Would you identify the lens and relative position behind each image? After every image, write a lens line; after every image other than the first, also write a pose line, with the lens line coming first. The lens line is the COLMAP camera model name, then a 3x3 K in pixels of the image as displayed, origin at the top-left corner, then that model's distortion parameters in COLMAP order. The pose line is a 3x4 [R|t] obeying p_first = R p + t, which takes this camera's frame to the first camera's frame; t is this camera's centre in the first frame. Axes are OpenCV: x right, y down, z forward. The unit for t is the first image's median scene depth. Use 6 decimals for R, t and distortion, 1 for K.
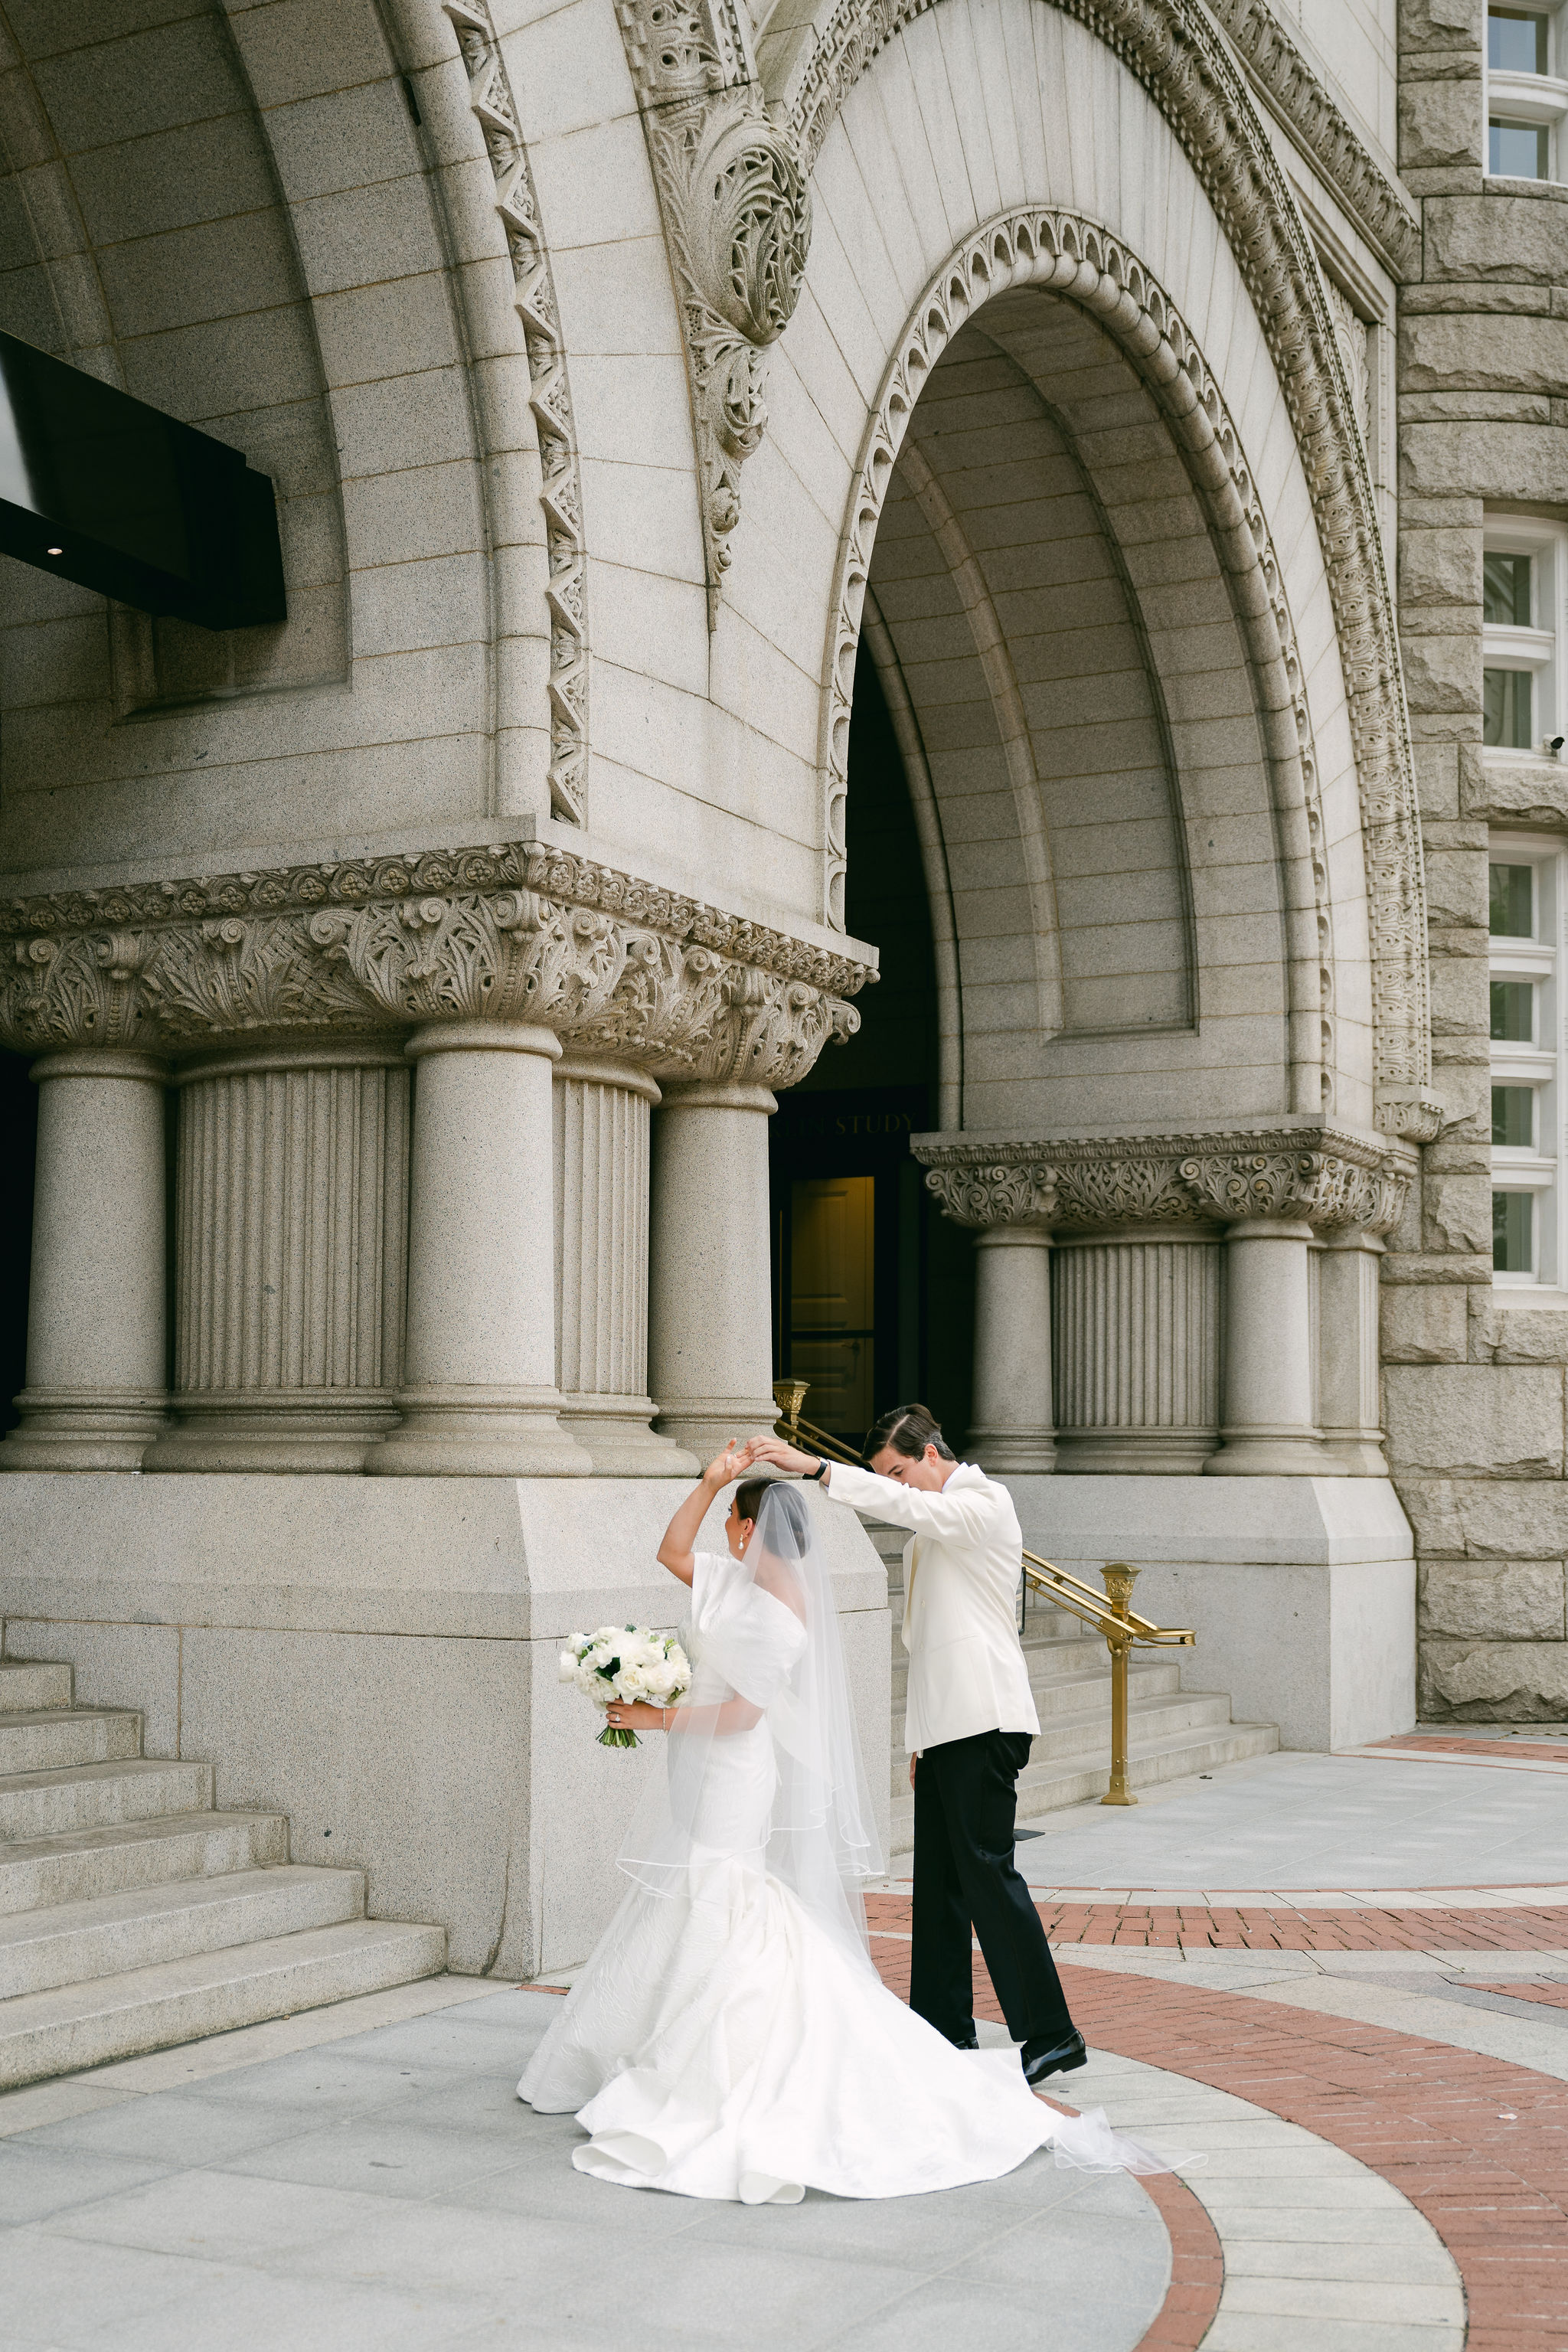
lens RADIAL K [[2854.7, 0, 784.0], [0, 2854.7, 1176.0], [0, 0, 1]] dist [-0.006901, -0.021261]
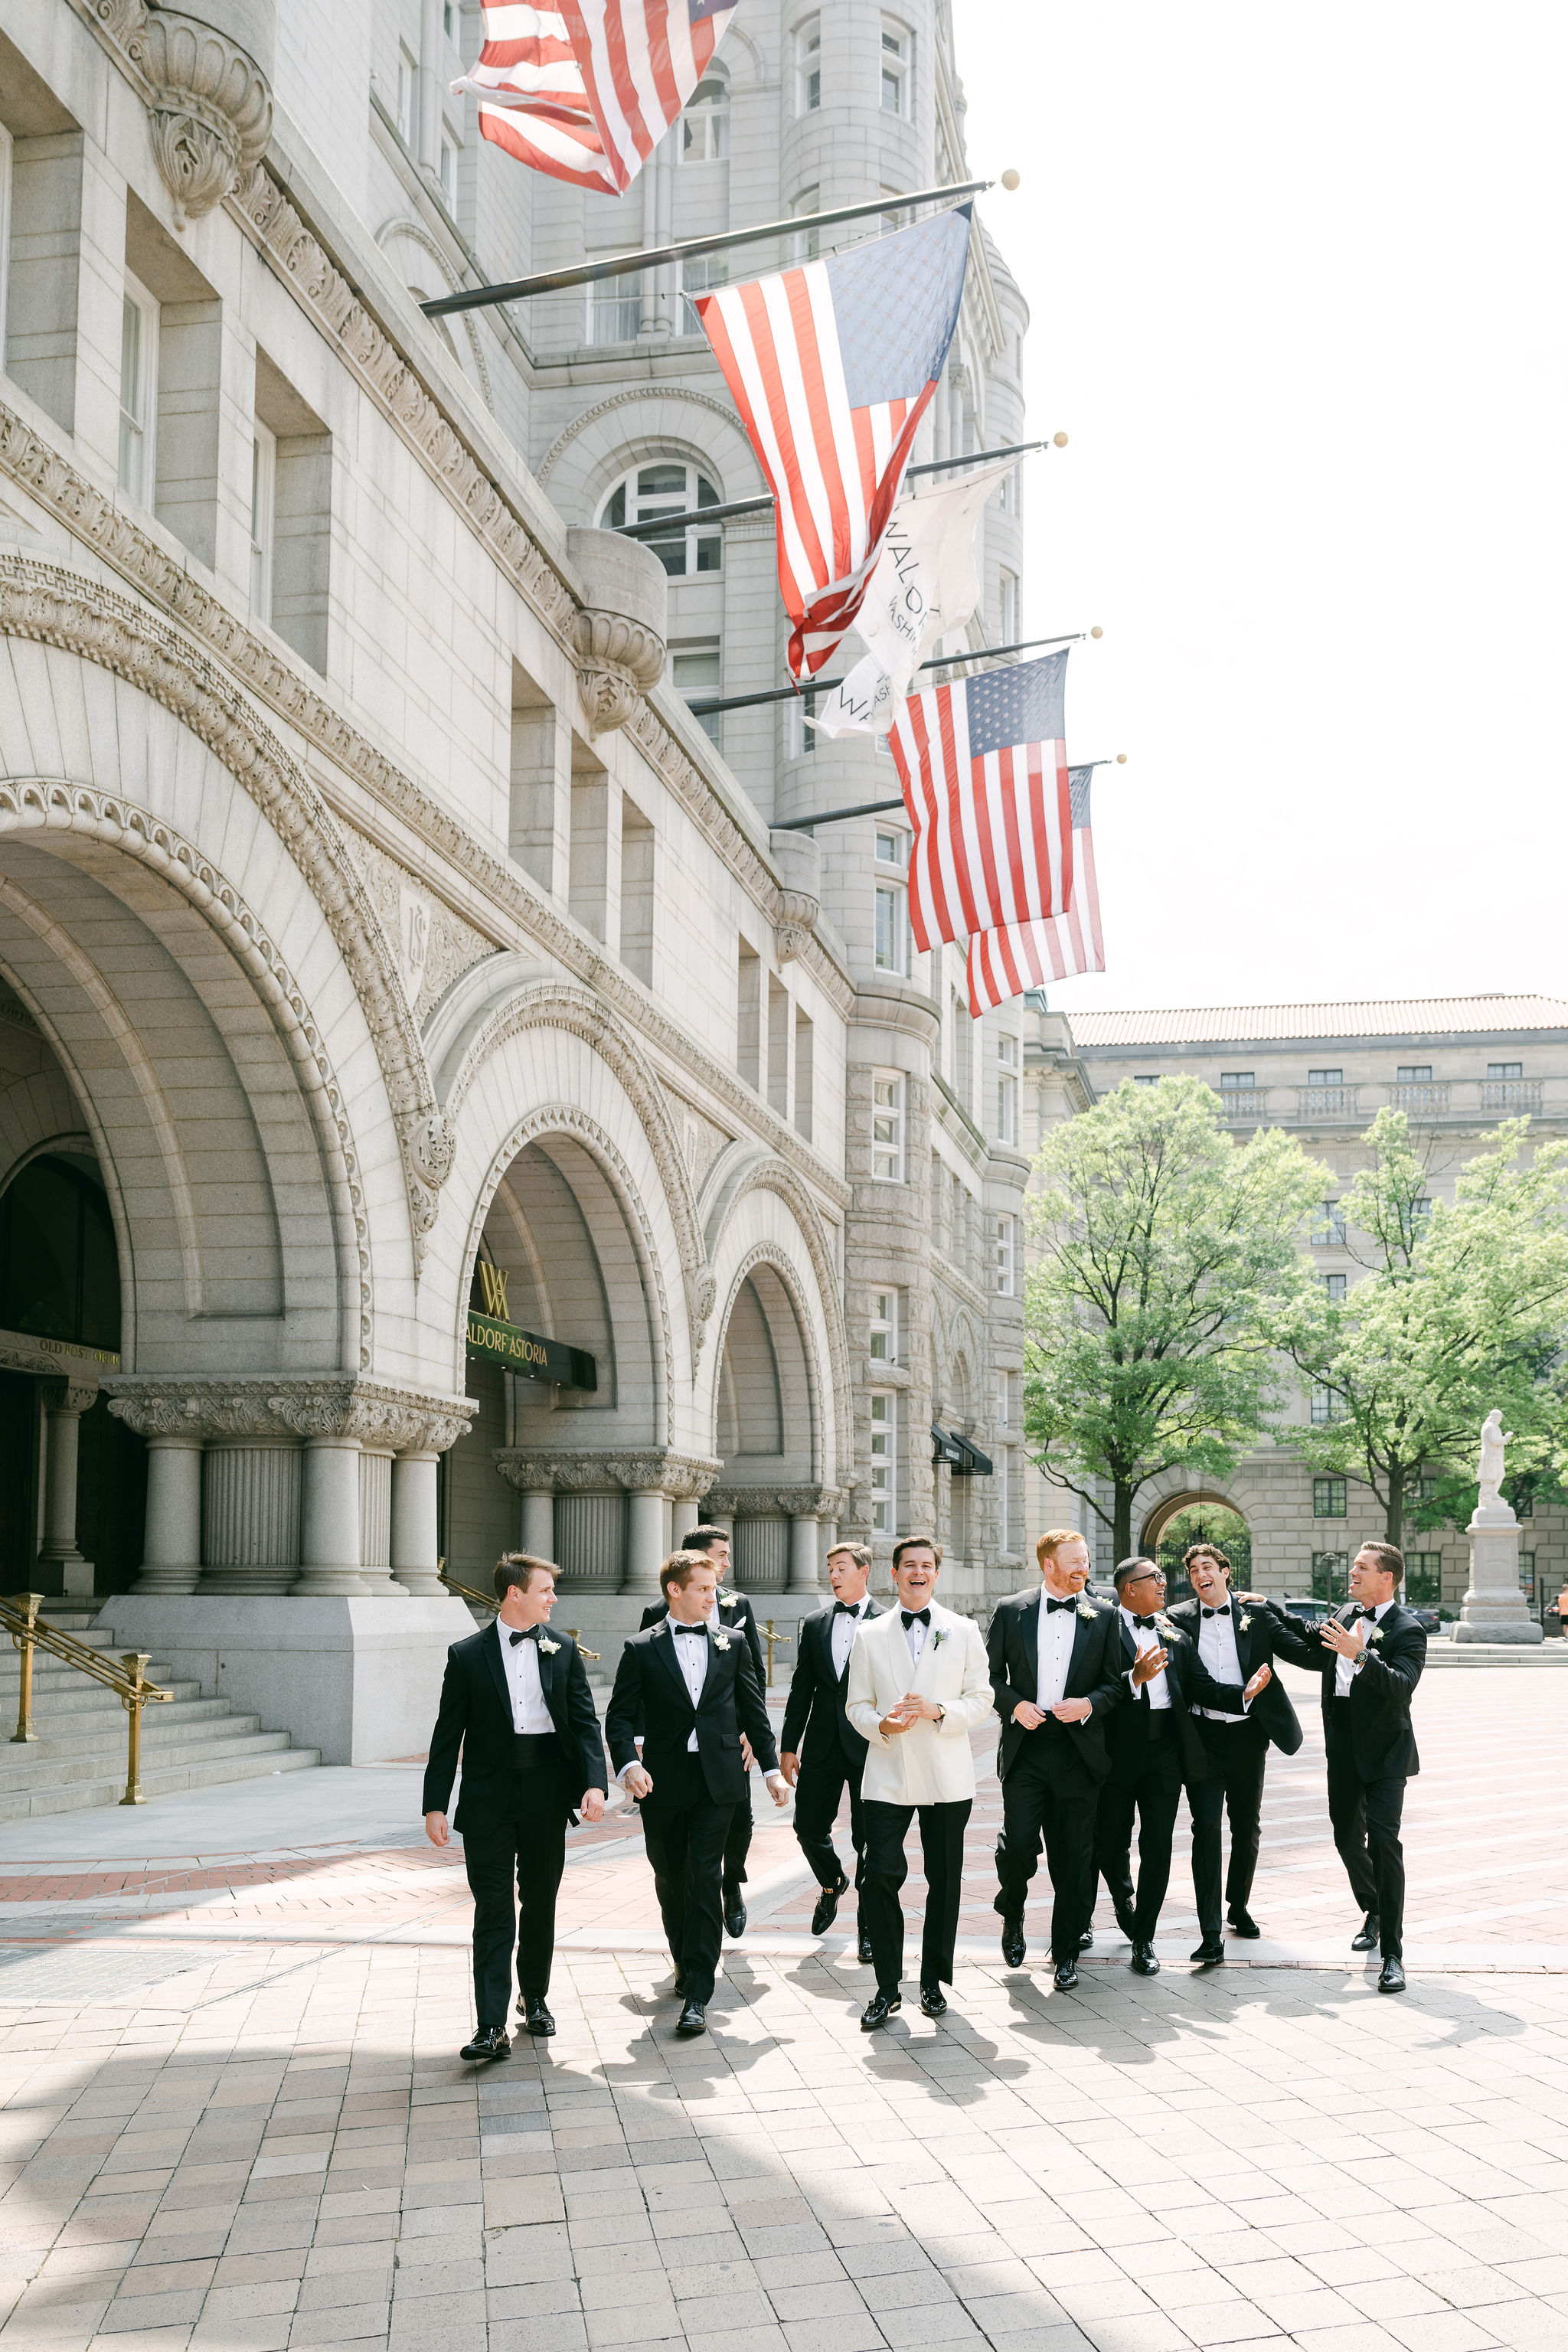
lens RADIAL K [[2854.7, 0, 784.0], [0, 2854.7, 1176.0], [0, 0, 1]] dist [-0.006901, -0.021261]
pose [[0.976607, 0.019693, 0.214130, -0.546959], [-0.009247, 0.998722, -0.049678, -0.205009], [-0.214834, 0.046536, 0.975541, -2.140903]]
